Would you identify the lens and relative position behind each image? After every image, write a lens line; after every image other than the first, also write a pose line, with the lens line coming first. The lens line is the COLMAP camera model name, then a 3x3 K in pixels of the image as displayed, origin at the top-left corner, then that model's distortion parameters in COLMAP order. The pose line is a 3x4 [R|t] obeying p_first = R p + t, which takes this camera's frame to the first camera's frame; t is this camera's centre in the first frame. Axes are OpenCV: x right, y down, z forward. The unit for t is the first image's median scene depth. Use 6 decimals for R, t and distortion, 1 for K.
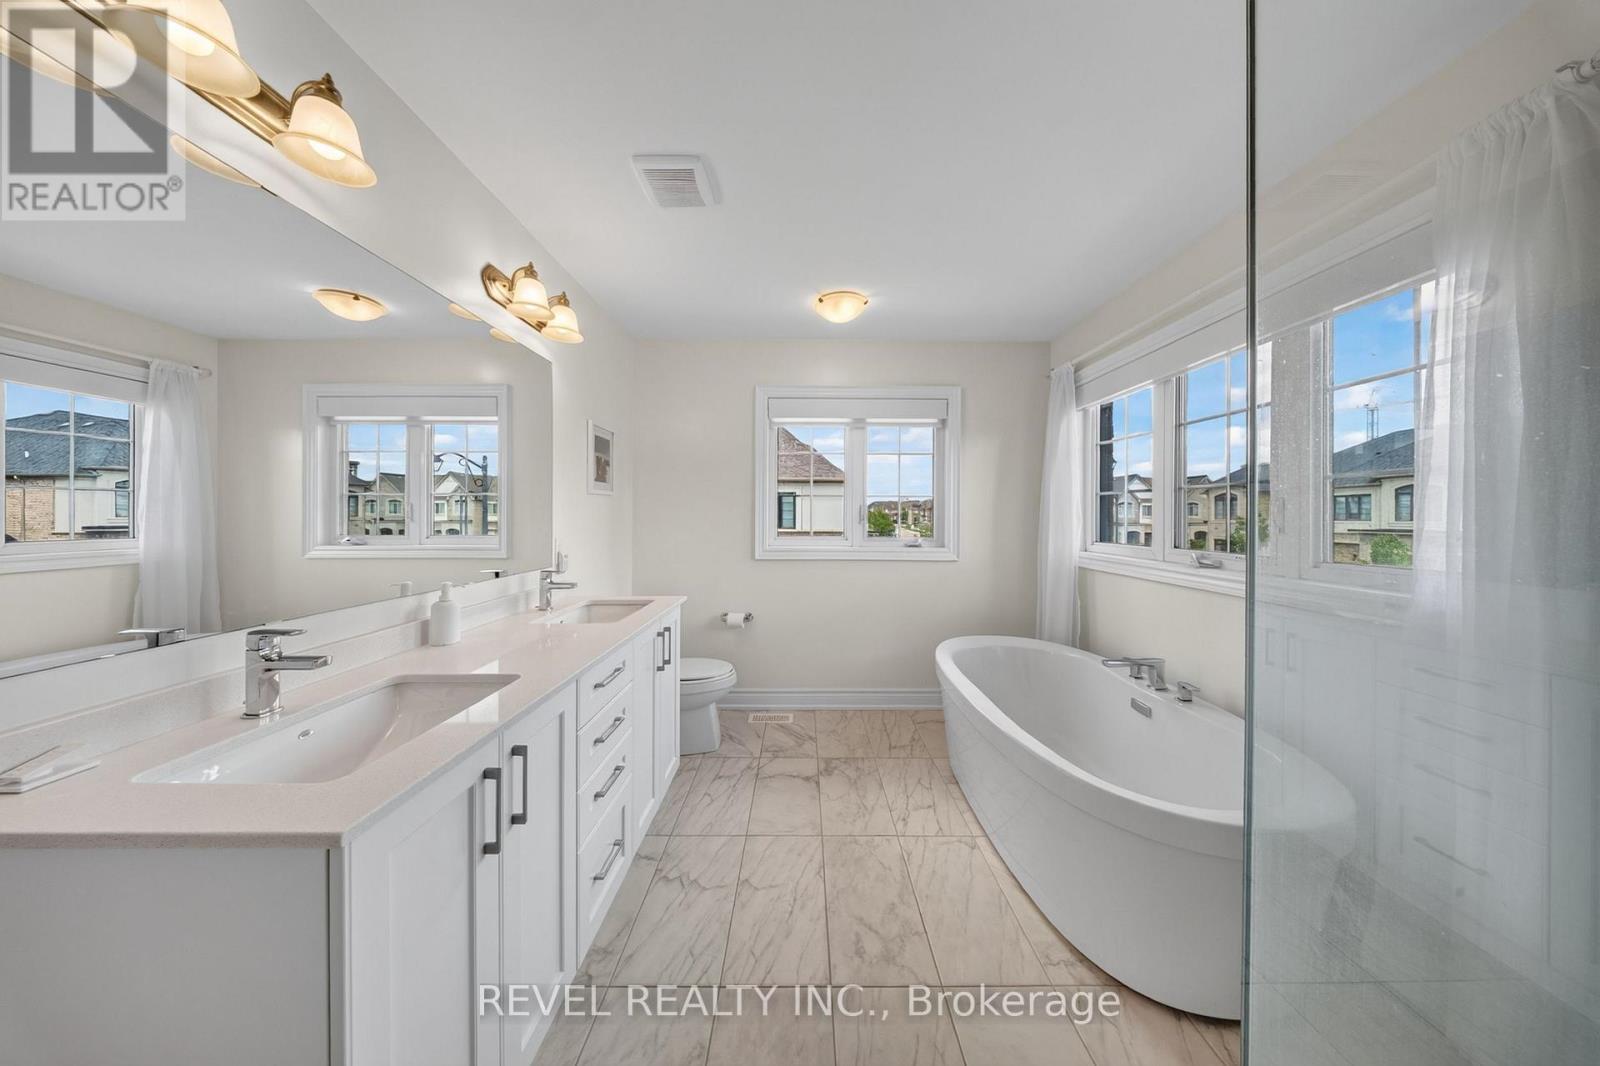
lens RADIAL K [[475.4, 0, 795.7], [0, 475.4, 511.1], [0, 0, 1]] dist [0.001118, -0.003329]
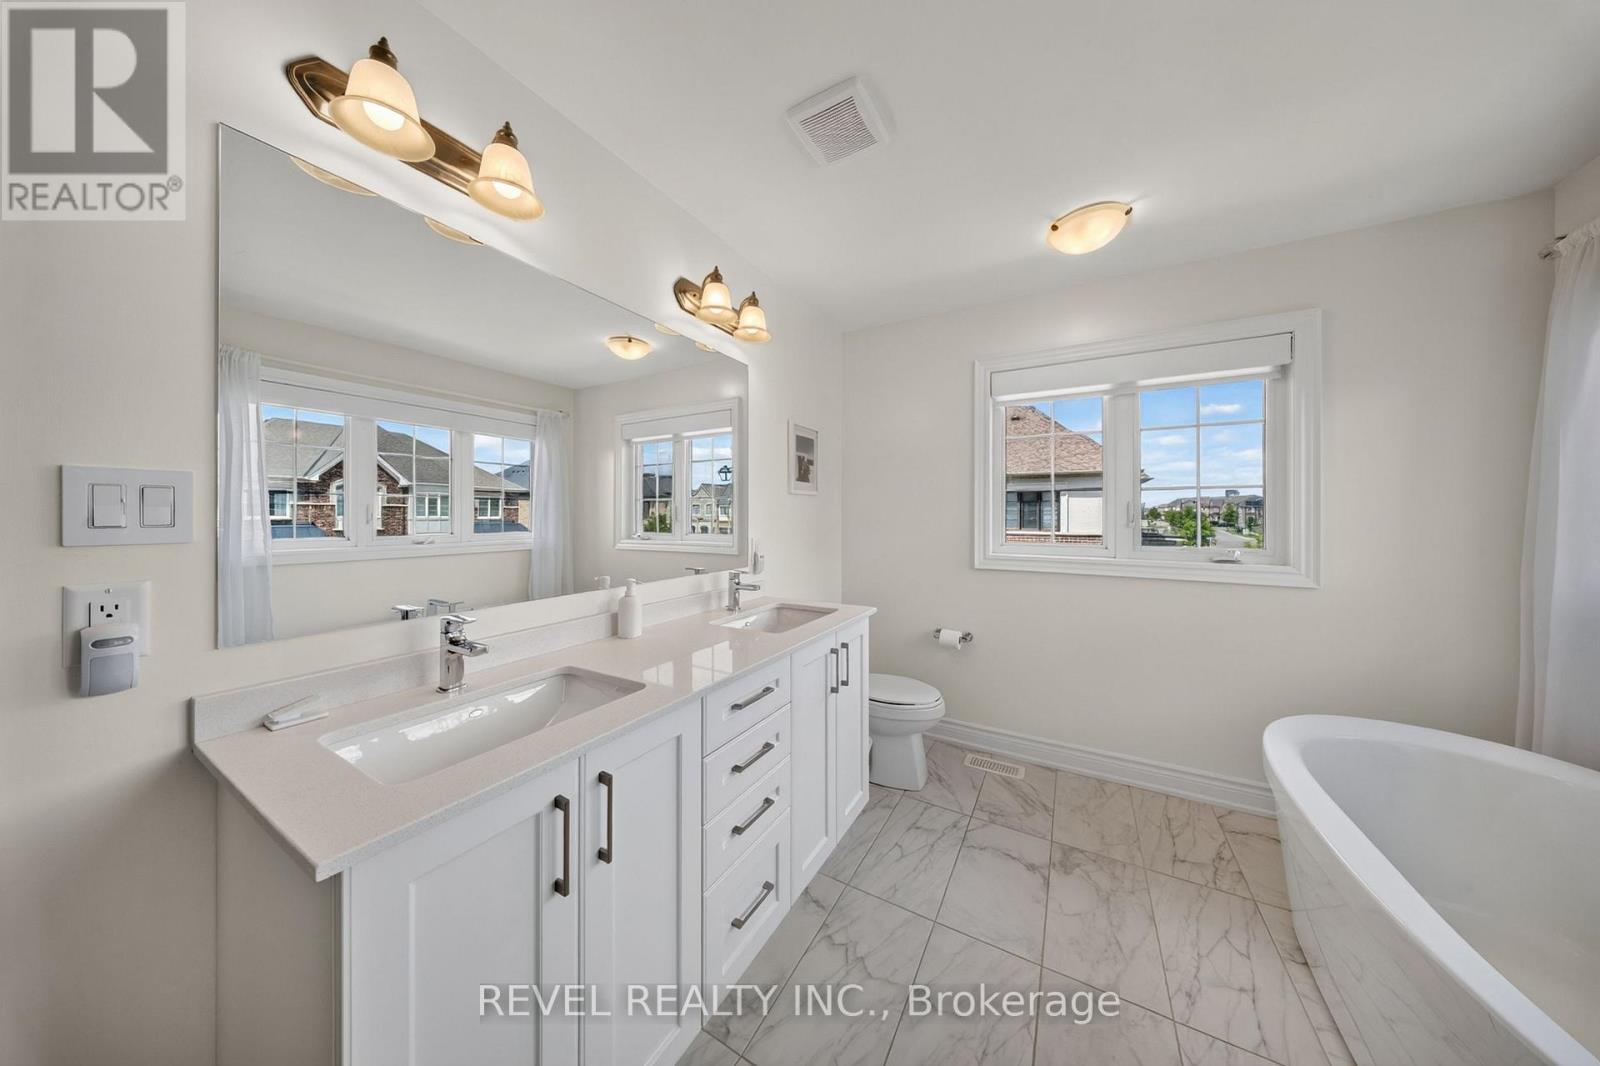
lens RADIAL K [[475.4, 0, 795.7], [0, 475.4, 511.1], [0, 0, 1]] dist [0.001118, -0.003329]
pose [[0.869873, -0.006054, -0.493239, 0.073607], [0.005511, 0.999982, -0.002554, 0.001813], [0.493246, -0.000496, 0.869890, 0.167730]]
